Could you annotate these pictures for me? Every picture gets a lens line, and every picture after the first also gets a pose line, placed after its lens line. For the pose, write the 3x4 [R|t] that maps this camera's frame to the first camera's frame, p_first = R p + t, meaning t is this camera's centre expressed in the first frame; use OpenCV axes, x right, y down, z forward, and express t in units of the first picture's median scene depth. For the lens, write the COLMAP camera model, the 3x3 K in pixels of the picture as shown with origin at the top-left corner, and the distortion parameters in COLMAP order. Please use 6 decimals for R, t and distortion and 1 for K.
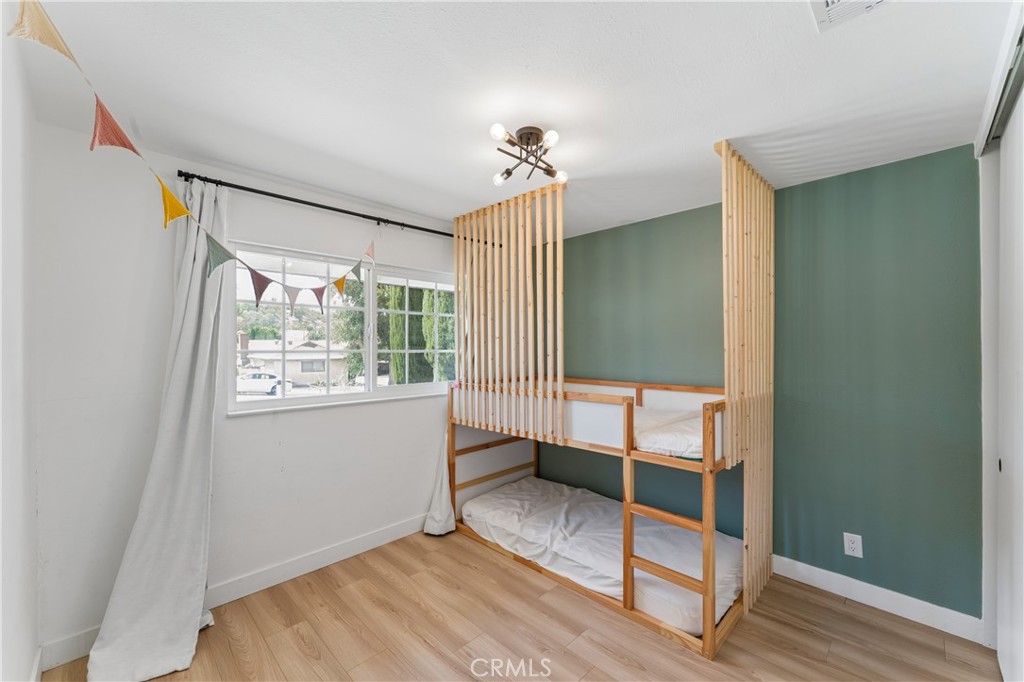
lens RADIAL K [[405.6, 0, 508.7], [0, 405.6, 347.2], [0, 0, 1]] dist [-0.001571, 0.000059]
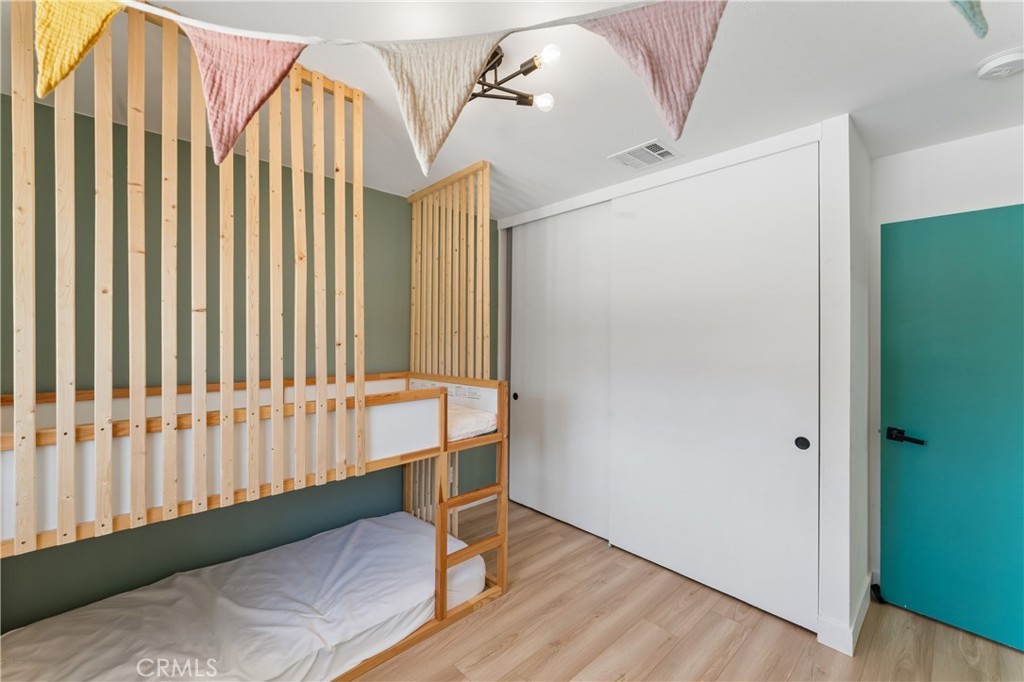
lens RADIAL K [[411.4, 0, 507.2], [0, 411.4, 334.9], [0, 0, 1]] dist [0.000176, 0.000286]
pose [[0.054096, 0.003120, 0.998531, -0.536761], [-0.002624, 0.999992, -0.002982, 0.004491], [-0.998532, -0.002459, 0.054103, 0.686699]]
